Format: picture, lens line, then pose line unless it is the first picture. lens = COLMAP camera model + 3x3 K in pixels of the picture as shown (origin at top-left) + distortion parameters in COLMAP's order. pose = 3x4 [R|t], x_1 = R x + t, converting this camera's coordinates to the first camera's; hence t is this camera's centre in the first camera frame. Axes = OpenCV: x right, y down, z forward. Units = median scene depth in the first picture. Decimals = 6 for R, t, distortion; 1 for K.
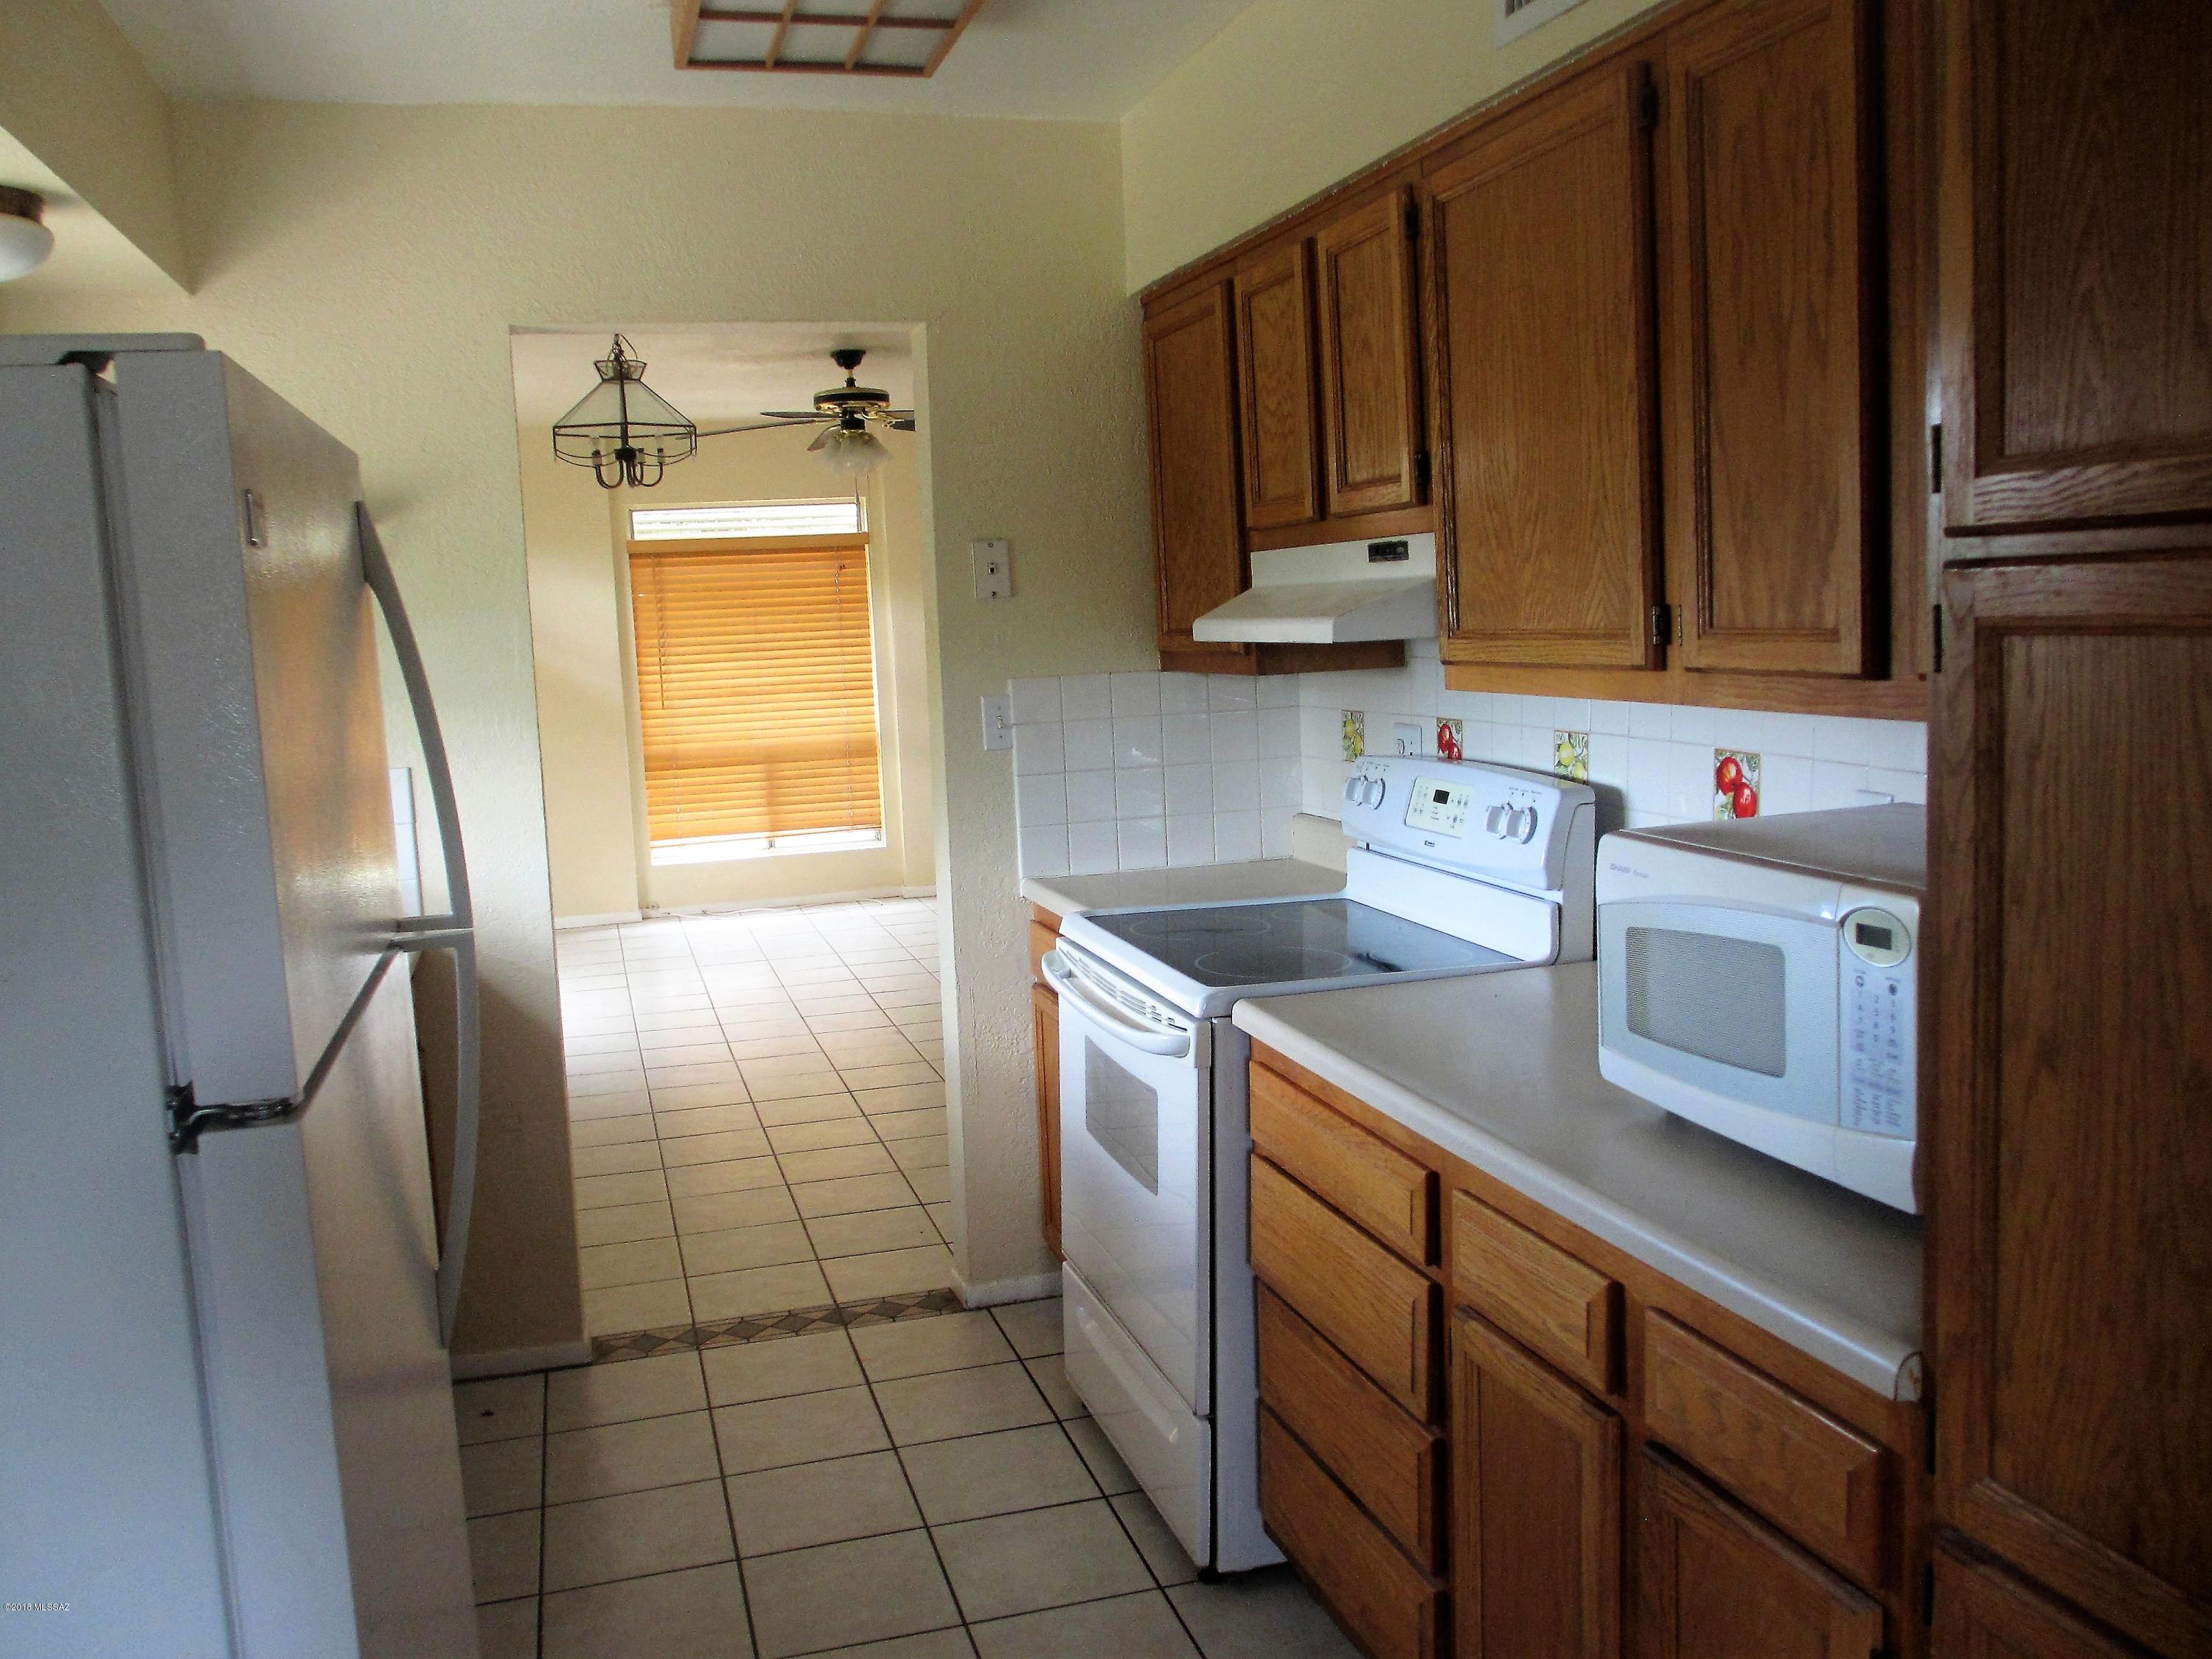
lens RADIAL K [[1854.3, 0, 1118.1], [0, 1854.3, 832.3], [0, 0, 1]] dist [-0.069173, 0.040622]
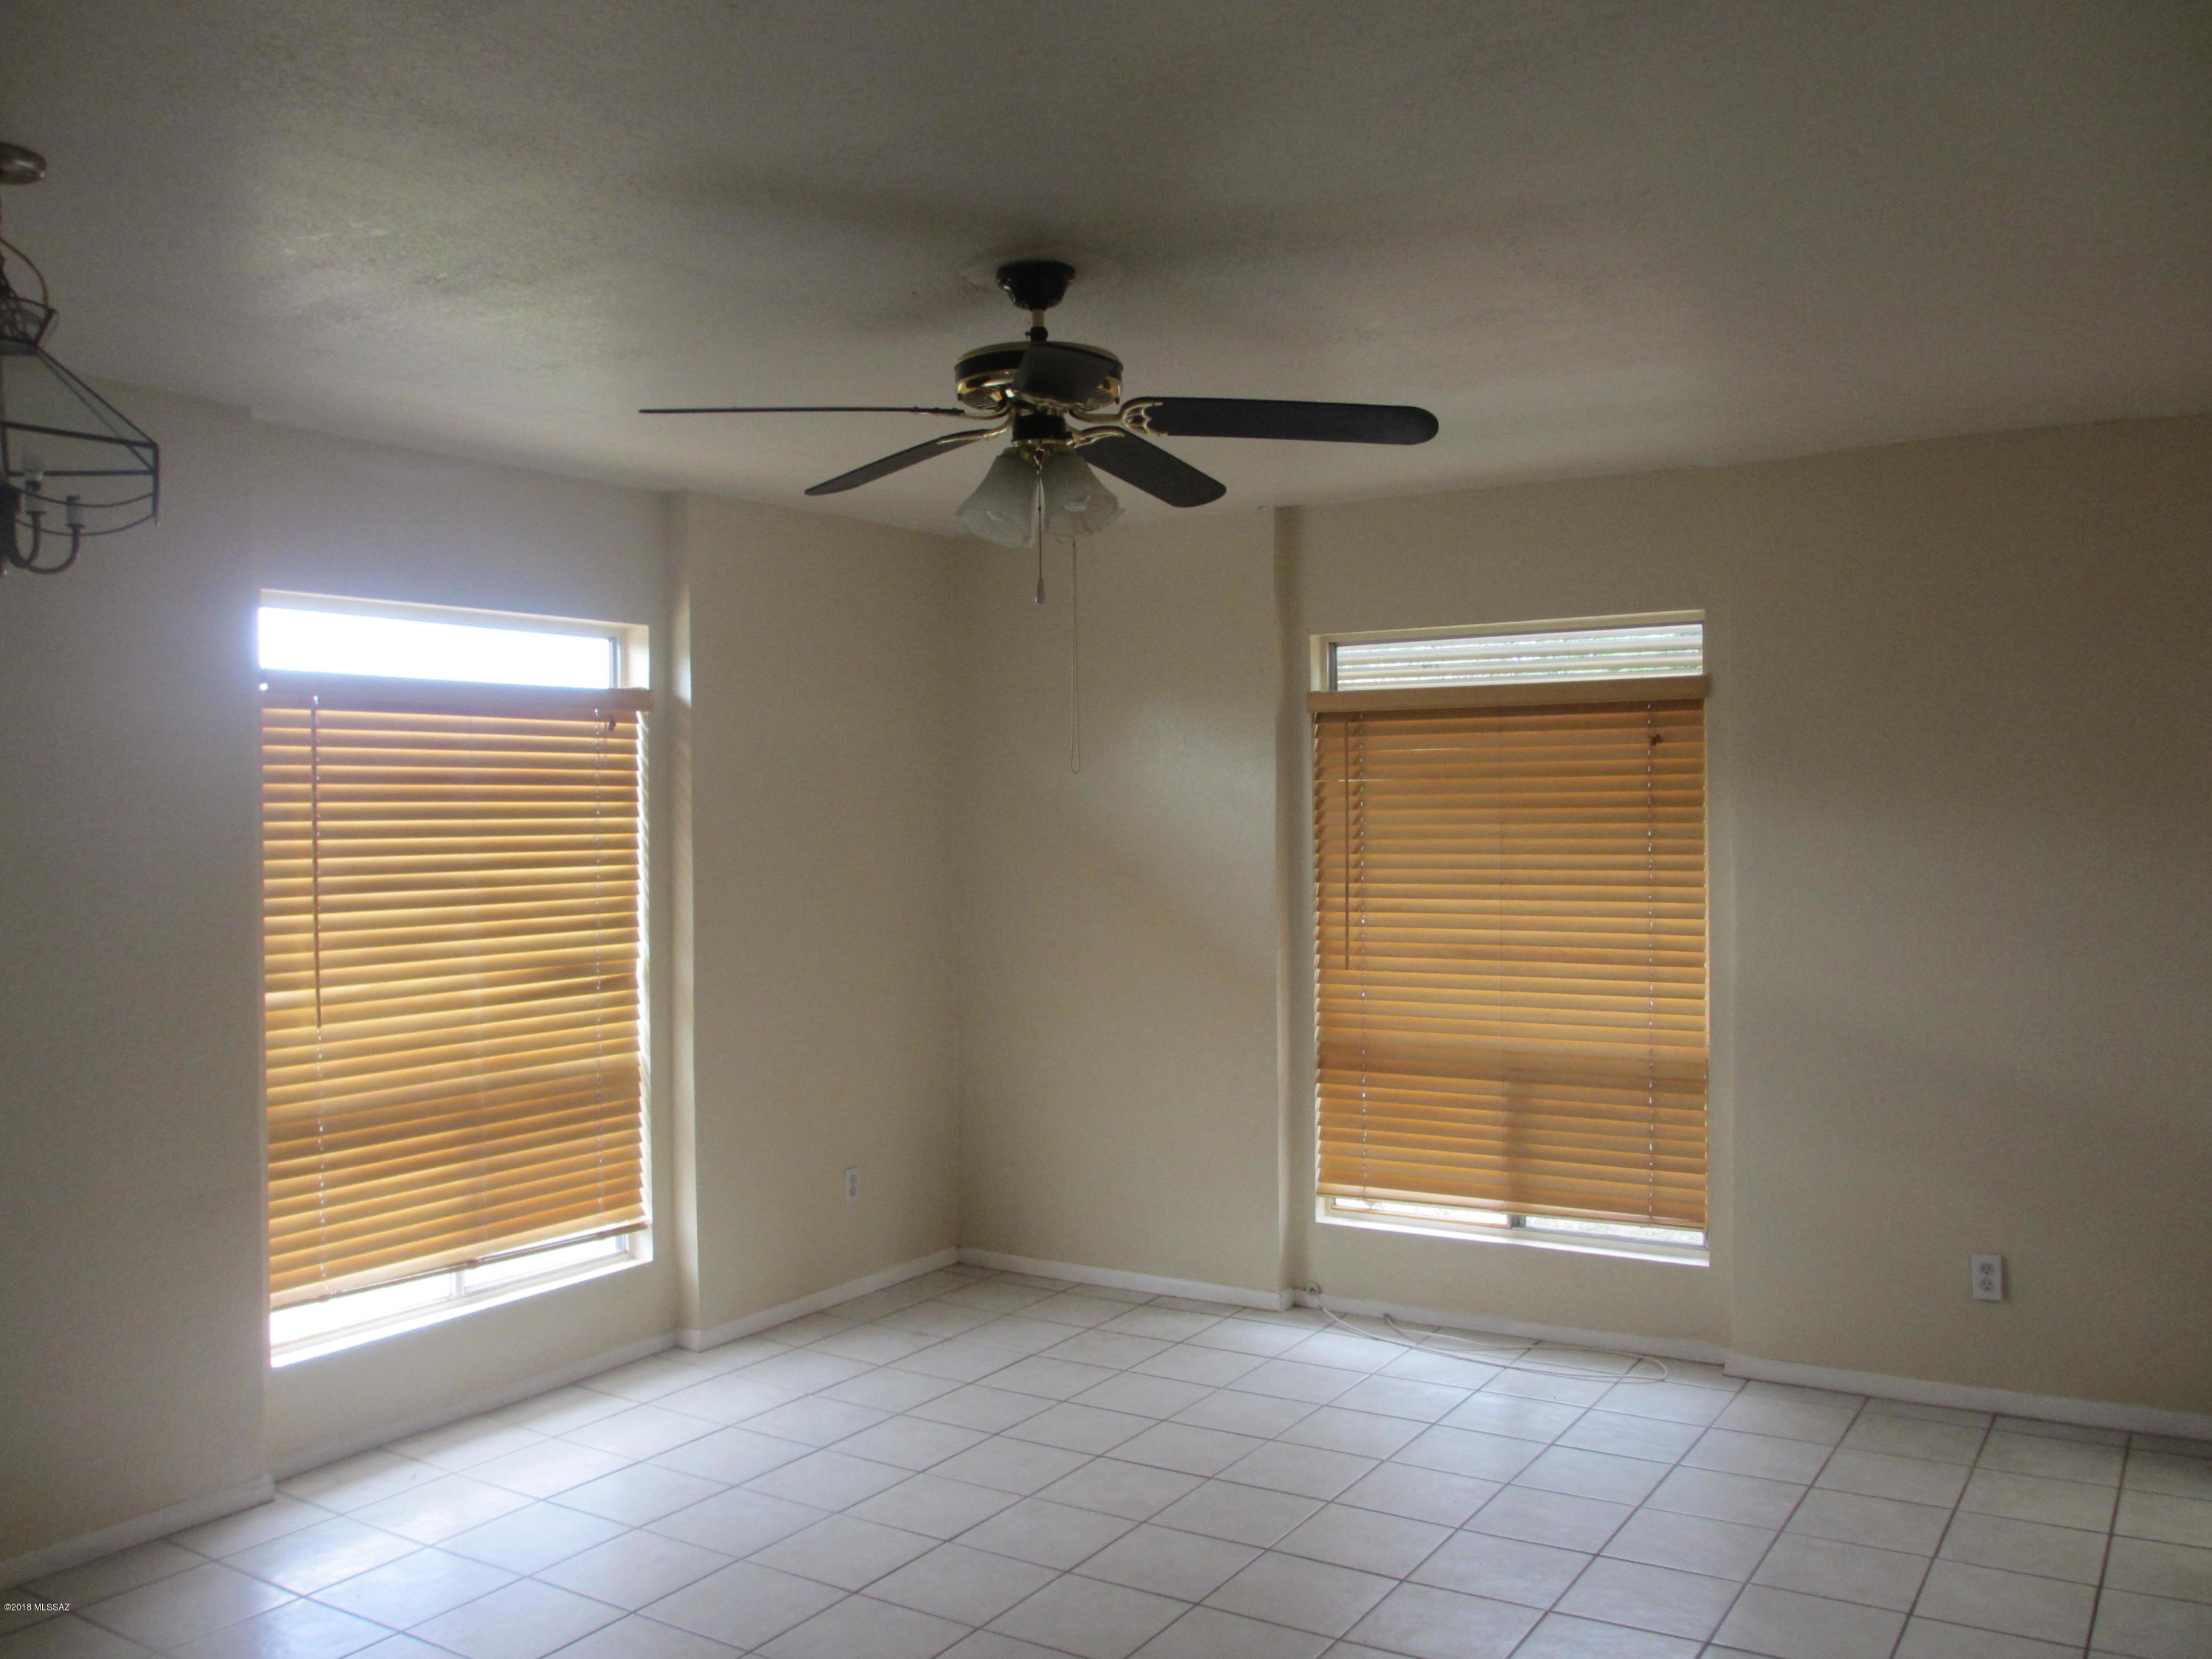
lens RADIAL K [[1863.6, 0, 1106.0], [0, 1863.6, 829.5], [0, 0, 1]] dist [-0.044698, 0.011643]
pose [[0.658567, 0.044142, -0.751226, 0.155788], [-0.113005, 0.992759, -0.040732, -0.077453], [0.743989, 0.111717, 0.658787, 0.528657]]
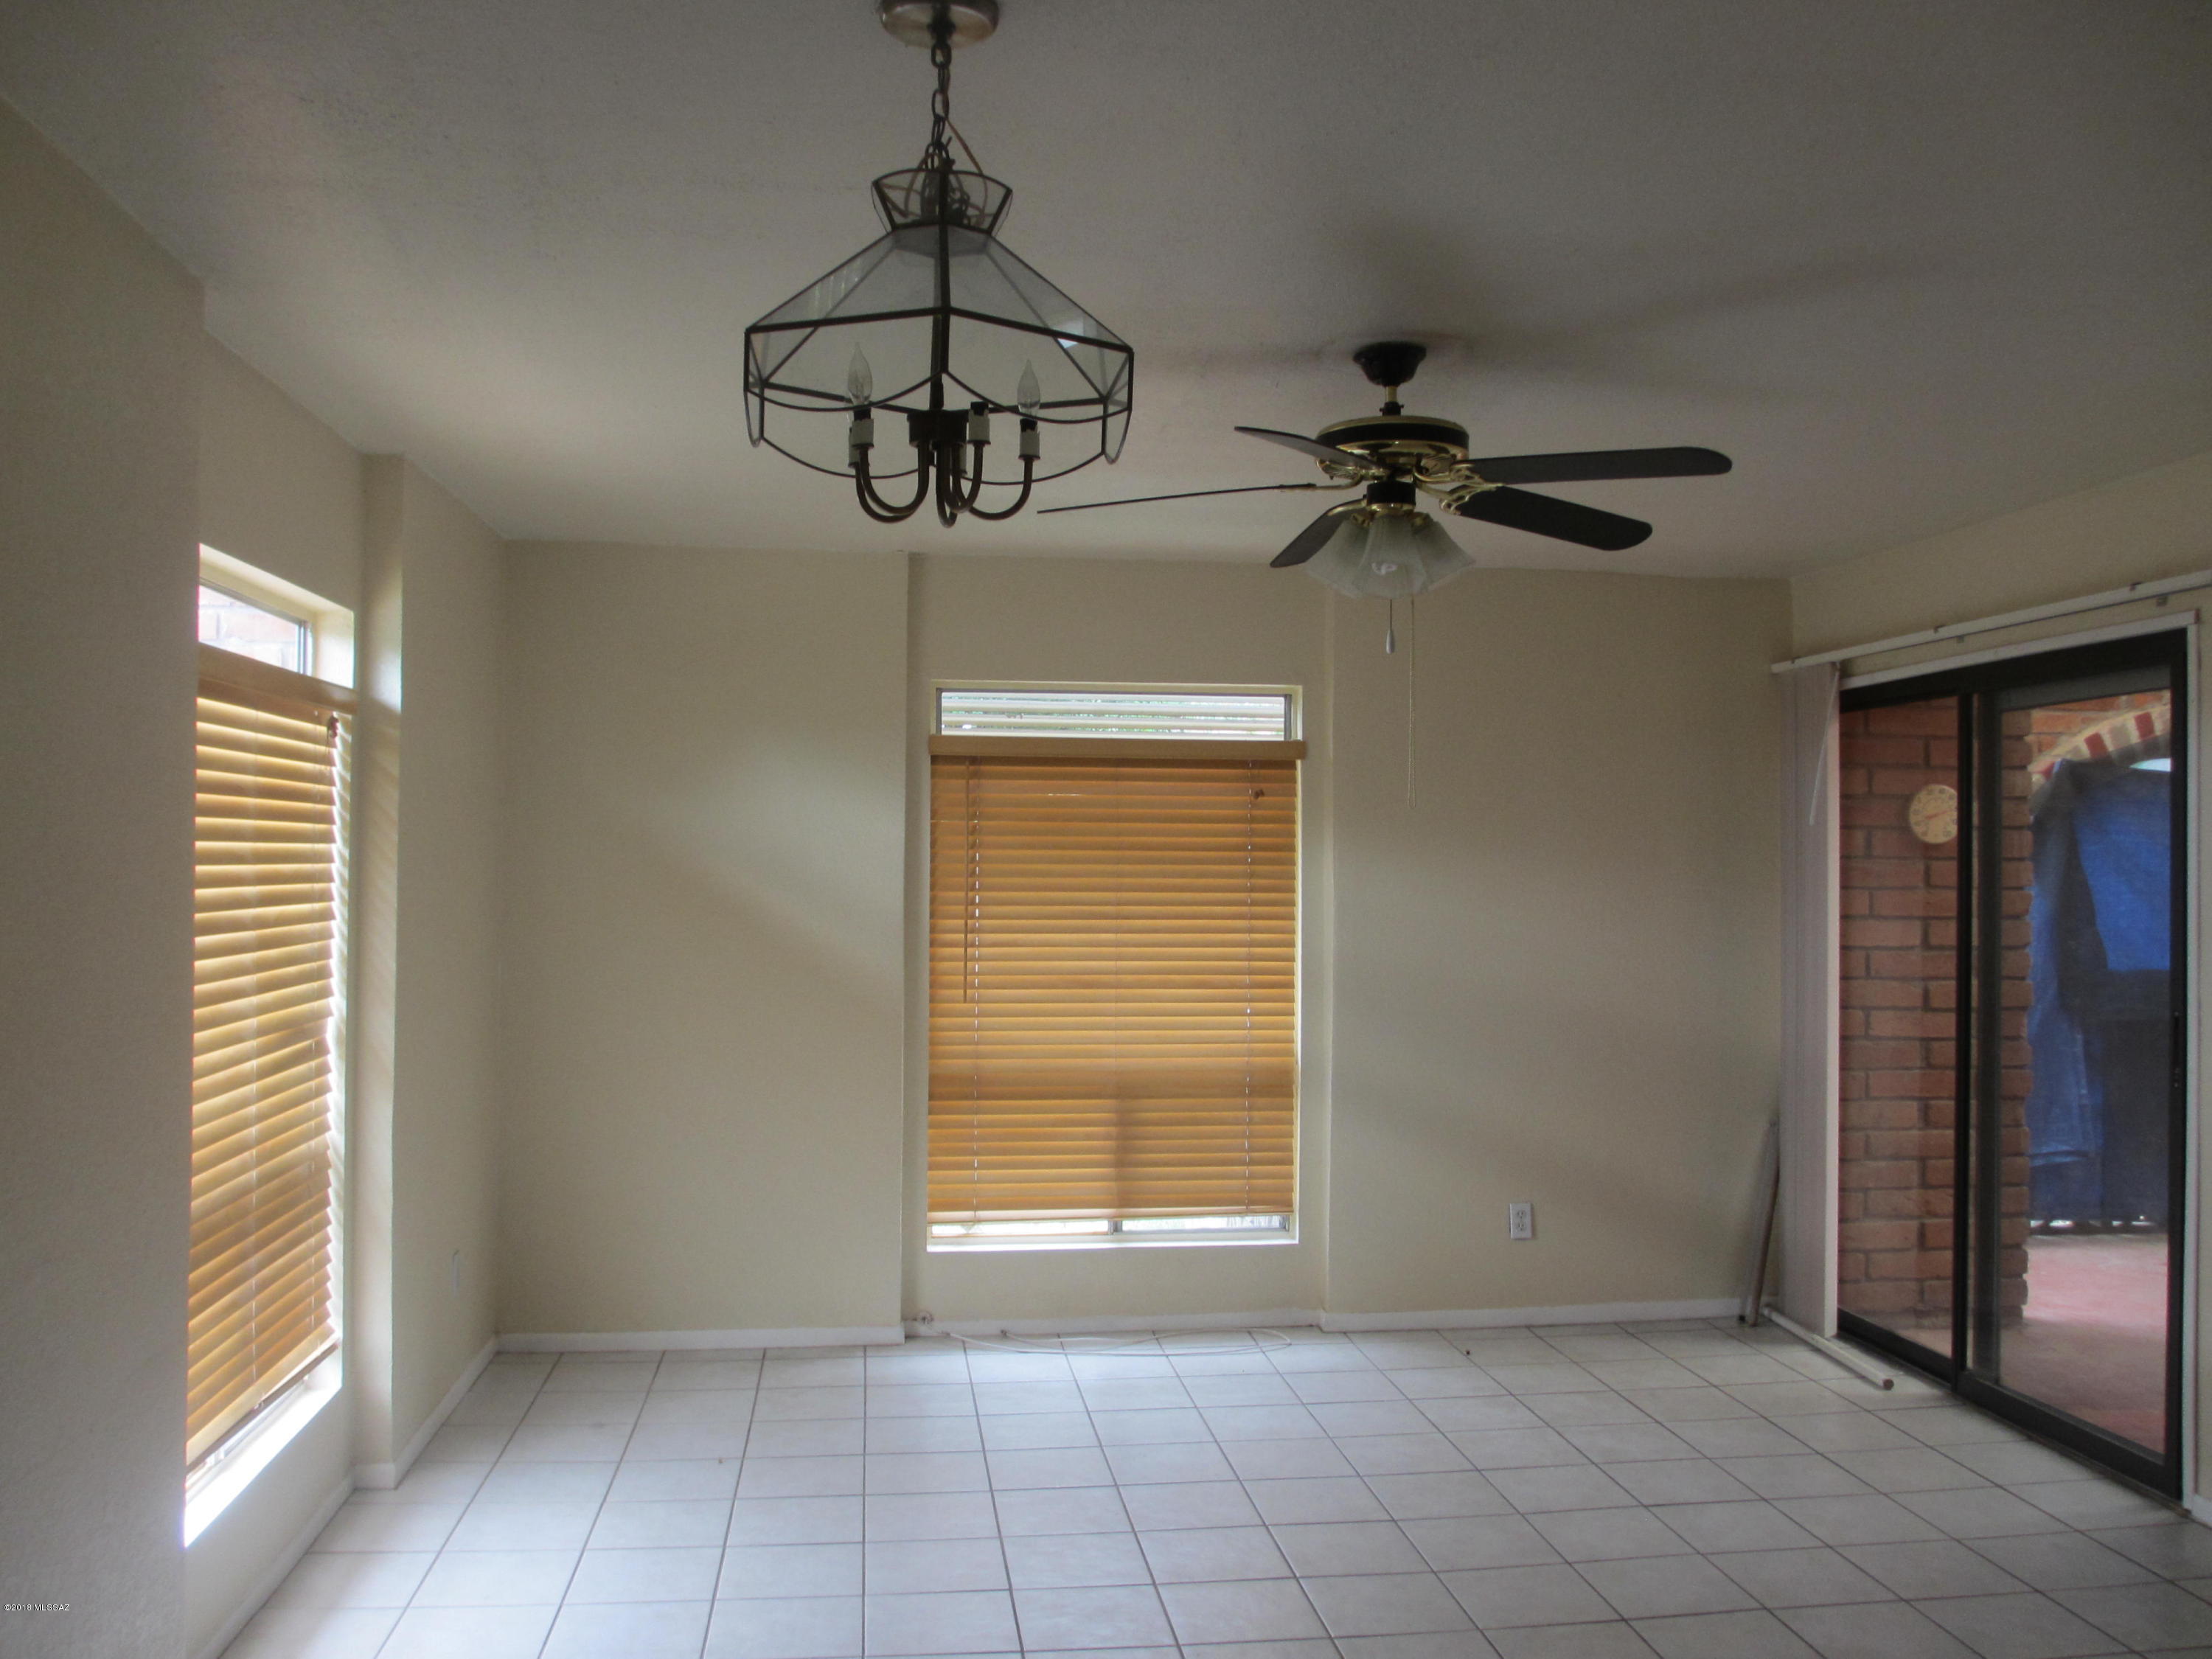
lens RADIAL K [[1863.6, 0, 1106.0], [0, 1863.6, 829.5], [0, 0, 1]] dist [-0.044698, 0.011643]
pose [[0.985533, 0.048021, -0.162537, -0.097668], [-0.069675, 0.989028, -0.130265, -0.045266], [0.154498, 0.139705, 0.978066, 0.375088]]
